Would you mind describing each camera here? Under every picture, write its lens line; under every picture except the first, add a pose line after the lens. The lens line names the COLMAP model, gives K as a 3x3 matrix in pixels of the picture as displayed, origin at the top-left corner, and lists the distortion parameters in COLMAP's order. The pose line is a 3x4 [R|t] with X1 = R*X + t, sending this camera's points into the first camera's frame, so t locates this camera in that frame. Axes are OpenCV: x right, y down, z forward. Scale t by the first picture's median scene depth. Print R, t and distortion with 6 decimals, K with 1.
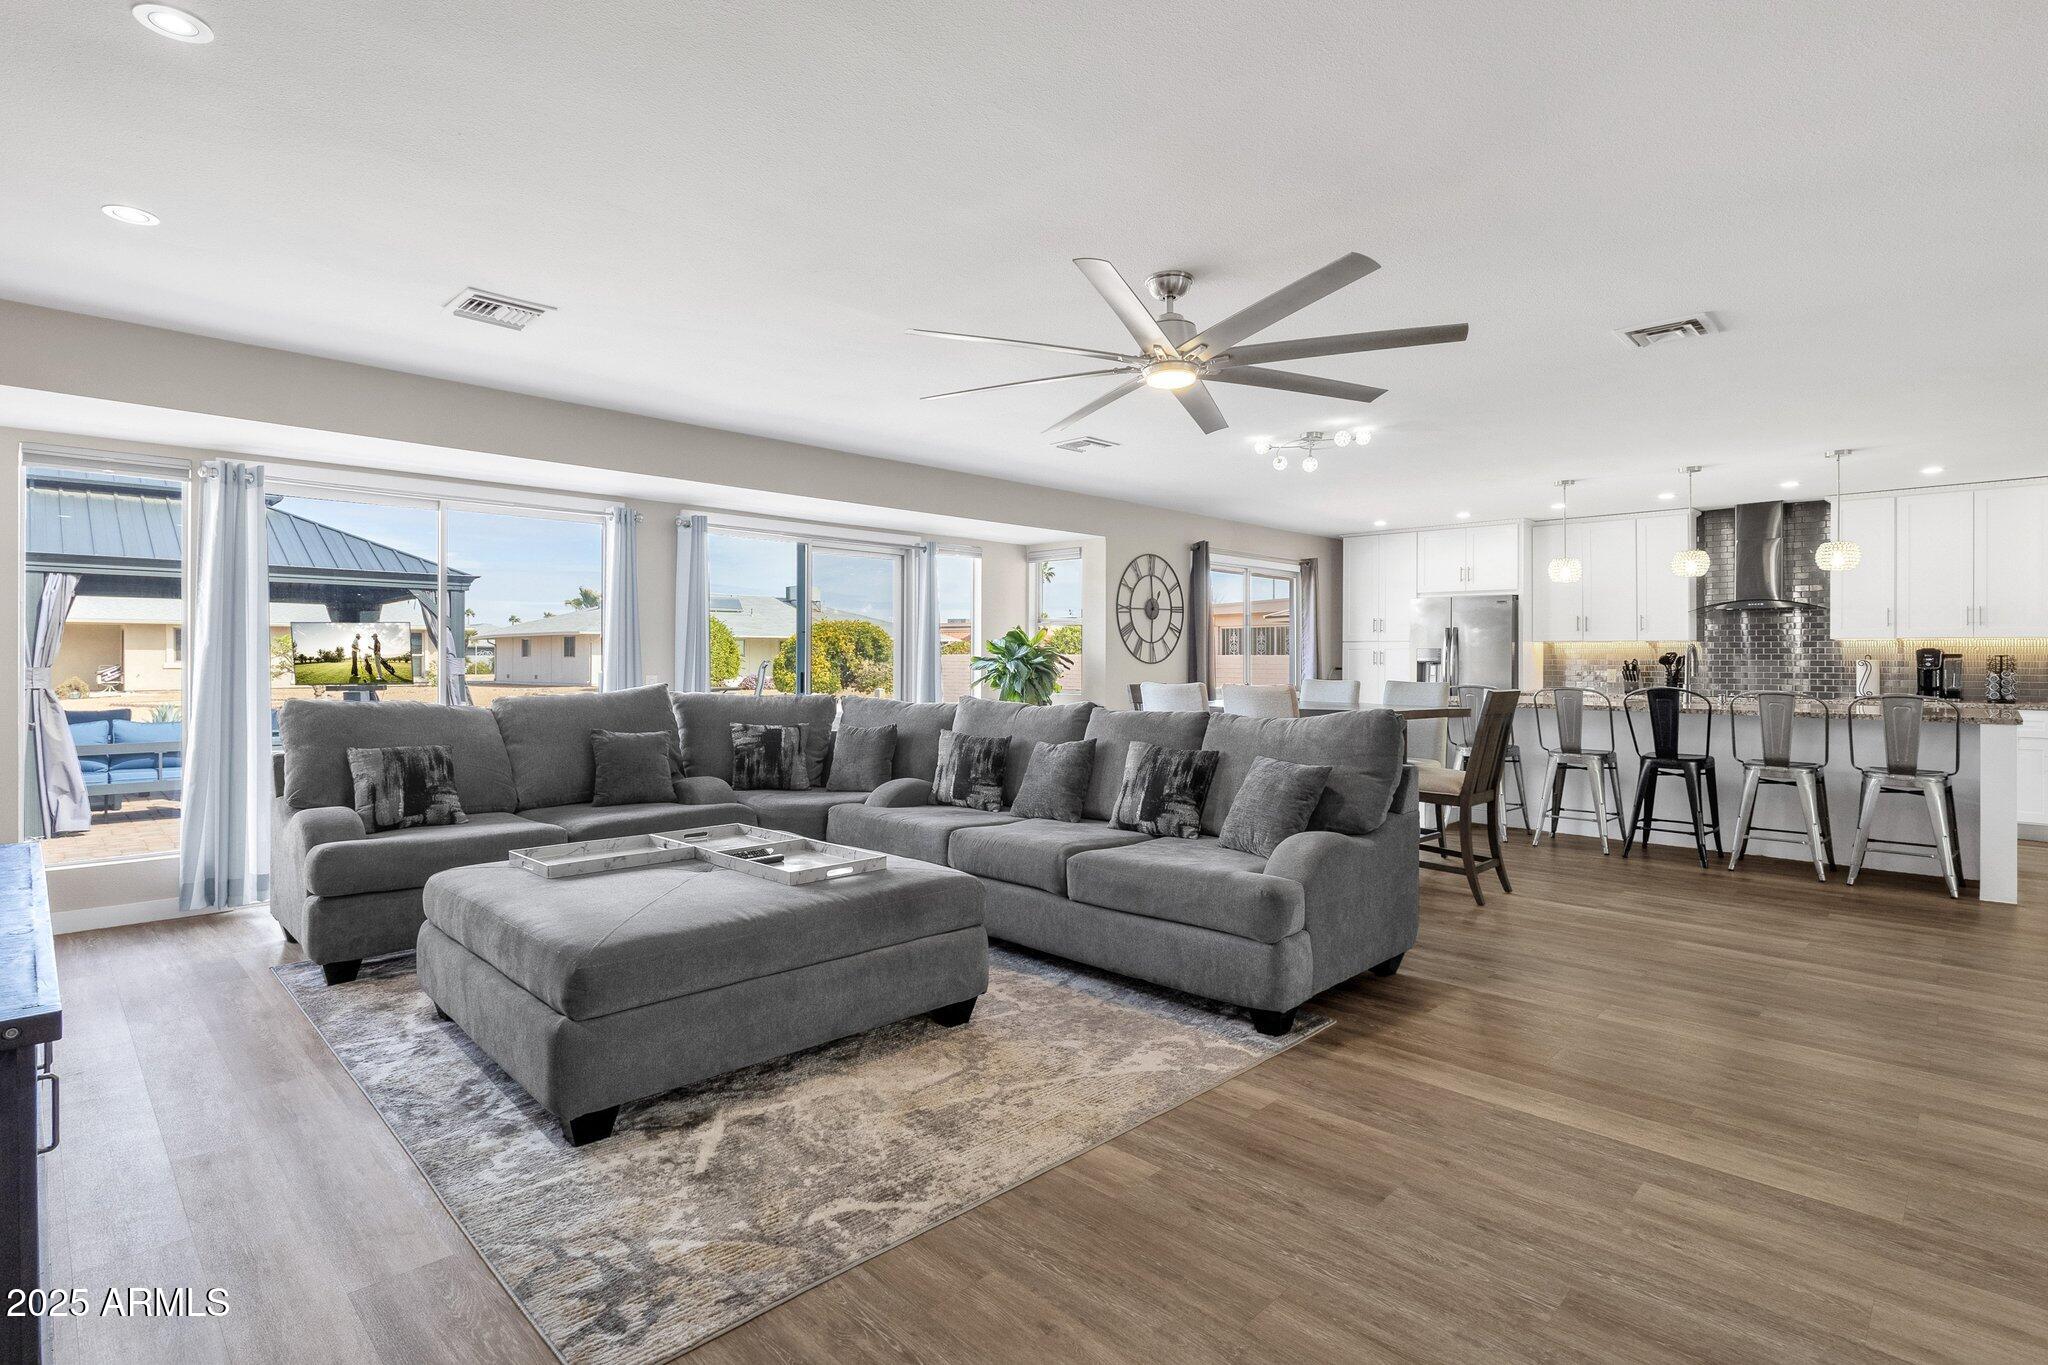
lens RADIAL K [[978.4, 0, 1018.7], [0, 978.4, 654.1], [0, 0, 1]] dist [-0.027842, -0.000187]
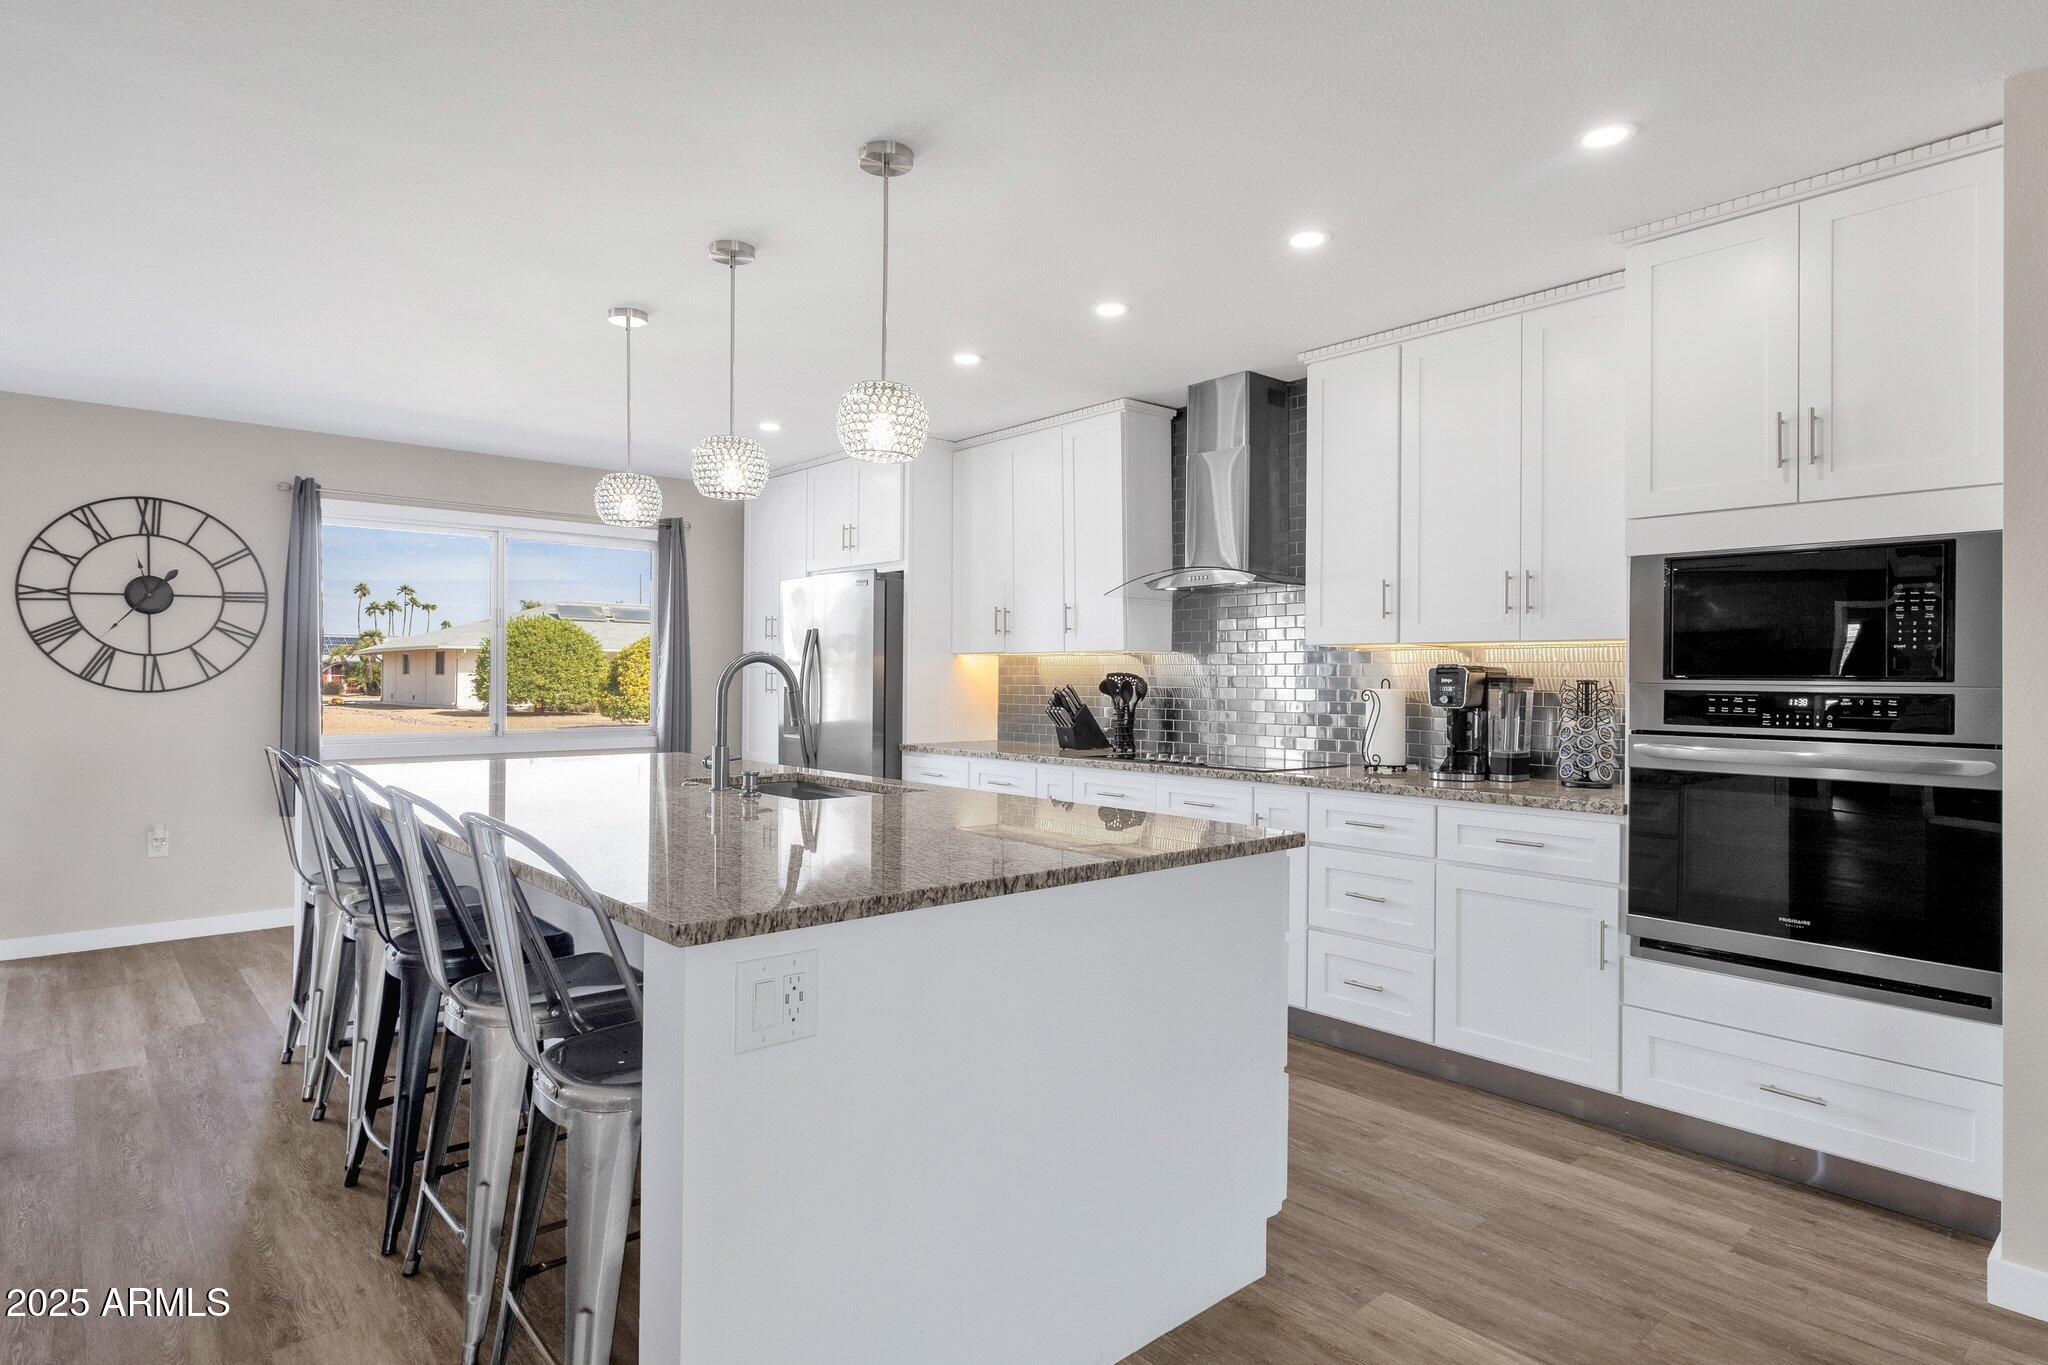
lens RADIAL K [[1129.9, 0, 1024.0], [0, 1129.9, 682.5], [0, 0, 1]] dist [-0.000780, -0.024670]
pose [[0.997440, 0.004716, -0.071353, 0.697721], [-0.004145, 0.999958, 0.008140, -0.003405], [0.071389, -0.007823, 0.997418, 0.405513]]
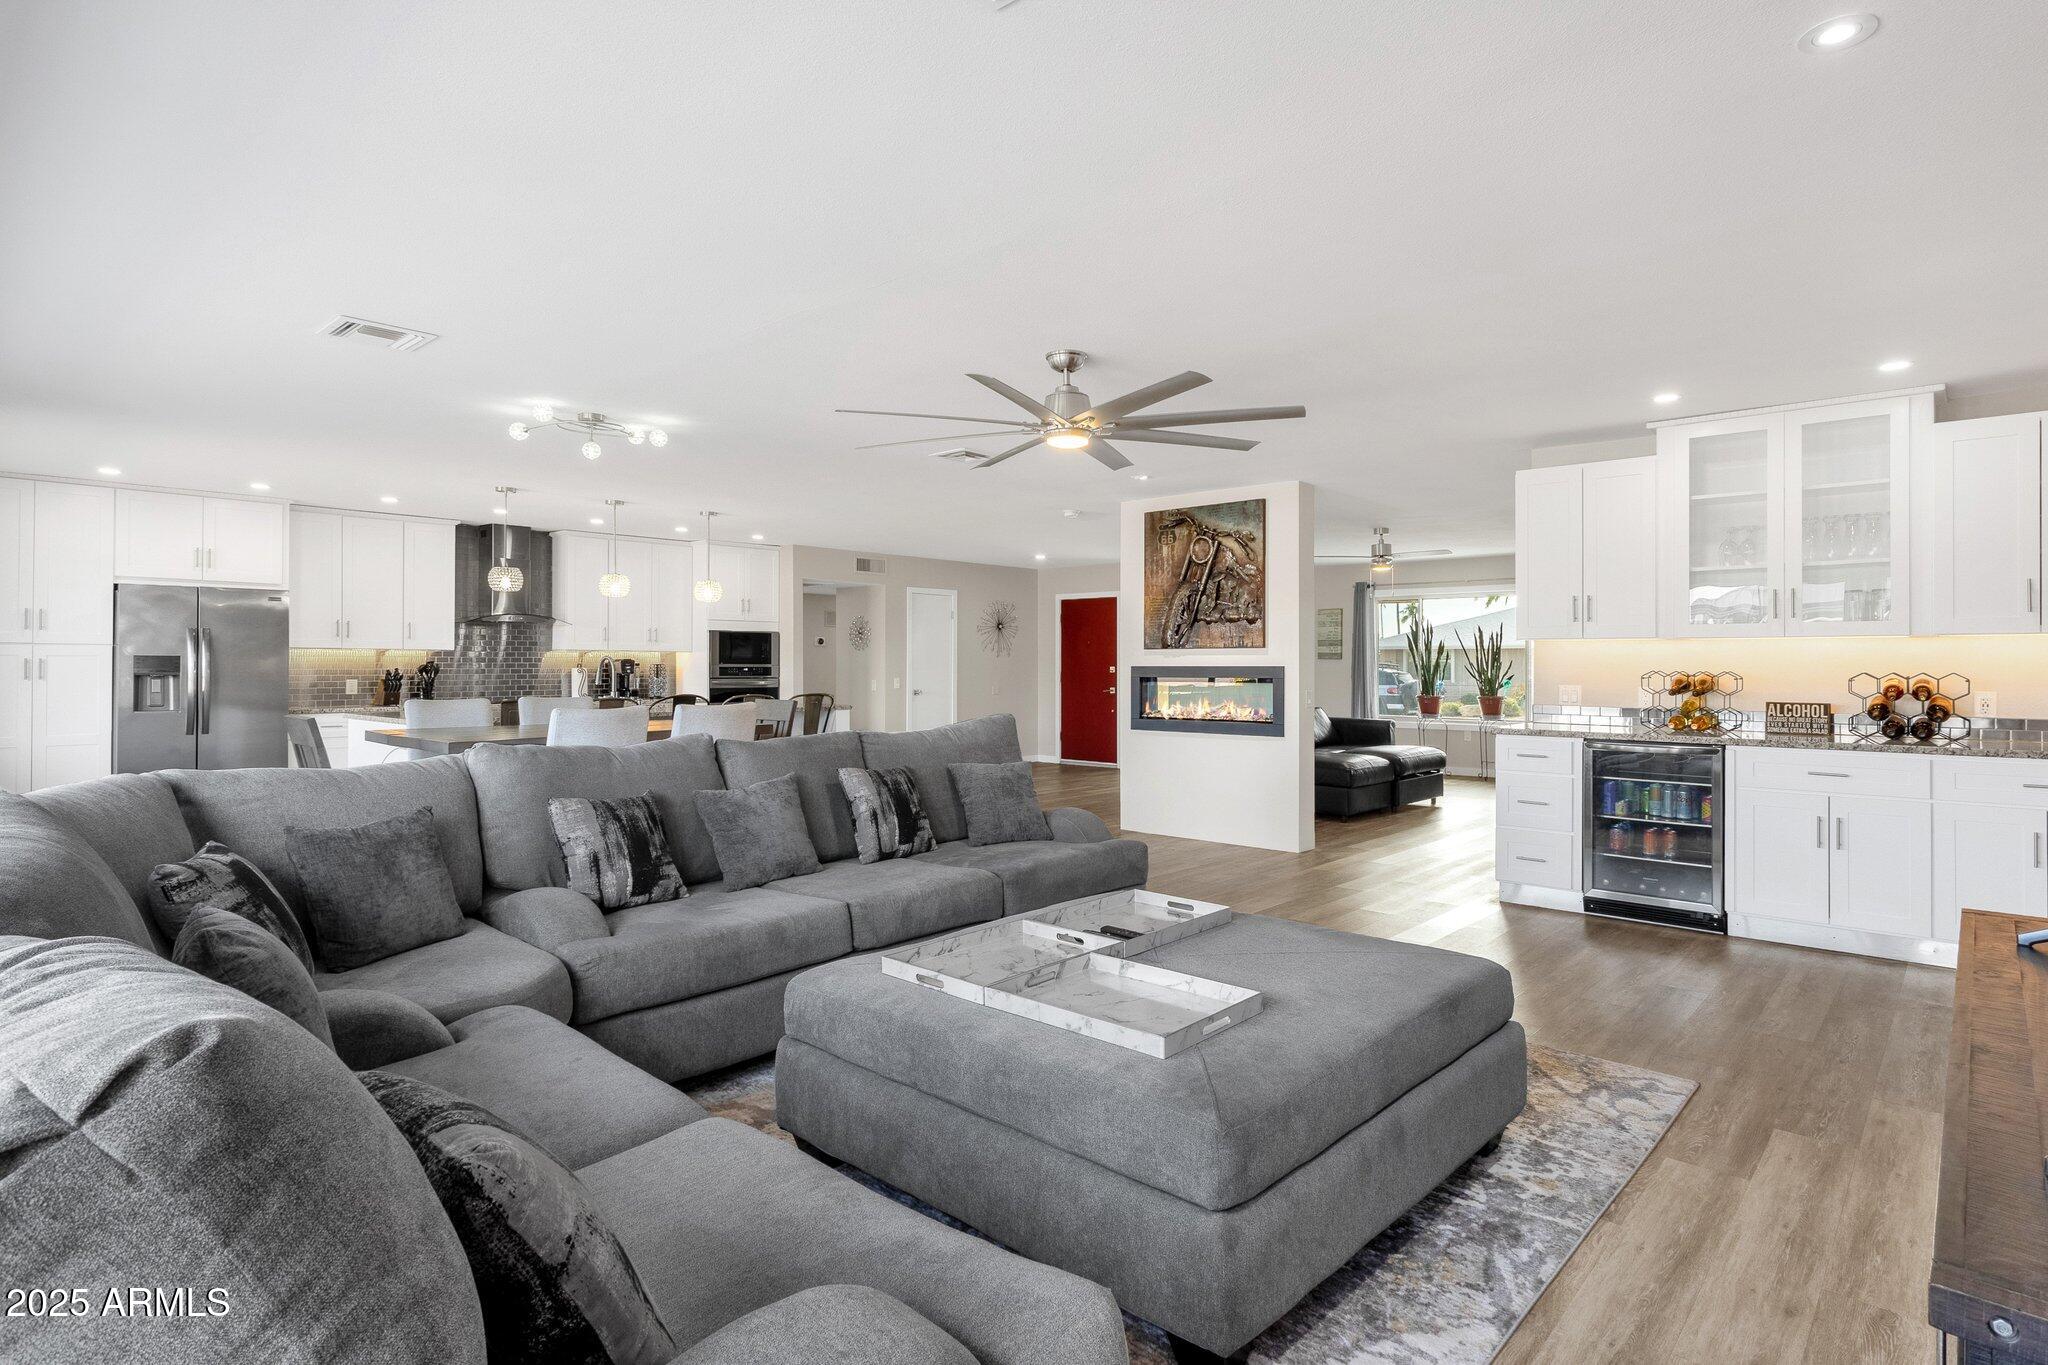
lens RADIAL K [[1062.1, 0, 1052.0], [0, 1062.1, 659.7], [0, 0, 1]] dist [-0.033229, -0.000360]
pose [[-0.028681, 0.002611, 0.999585, -0.435929], [0.000014, 0.999997, -0.002612, -0.004375], [-0.999589, -0.000061, -0.028681, 0.416934]]
